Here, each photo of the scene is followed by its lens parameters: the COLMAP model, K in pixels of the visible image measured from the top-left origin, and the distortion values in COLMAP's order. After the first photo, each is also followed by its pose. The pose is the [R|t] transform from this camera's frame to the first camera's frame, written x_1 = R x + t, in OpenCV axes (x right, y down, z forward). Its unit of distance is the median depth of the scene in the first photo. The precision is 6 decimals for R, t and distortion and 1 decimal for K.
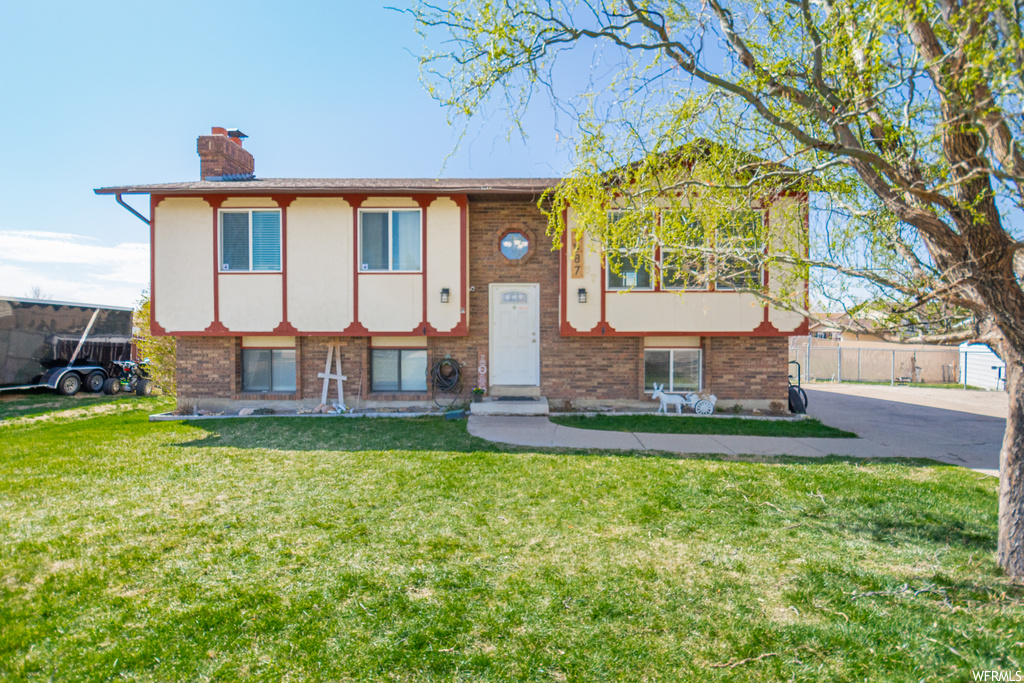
lens RADIAL K [[504.3, 0, 507.2], [0, 504.3, 332.4], [0, 0, 1]] dist [0.000808, -0.000304]
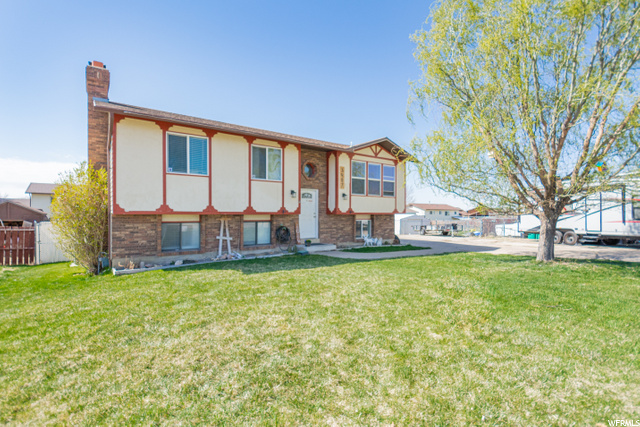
lens RADIAL K [[303.7, 0, 314.6], [0, 303.7, 211.4], [0, 0, 1]] dist [-0.002551, 0.000164]
pose [[0.797820, 0.006338, 0.602863, -0.744621], [-0.003116, 0.999975, -0.006390, 0.002744], [-0.602888, 0.003220, 0.797819, -0.006487]]
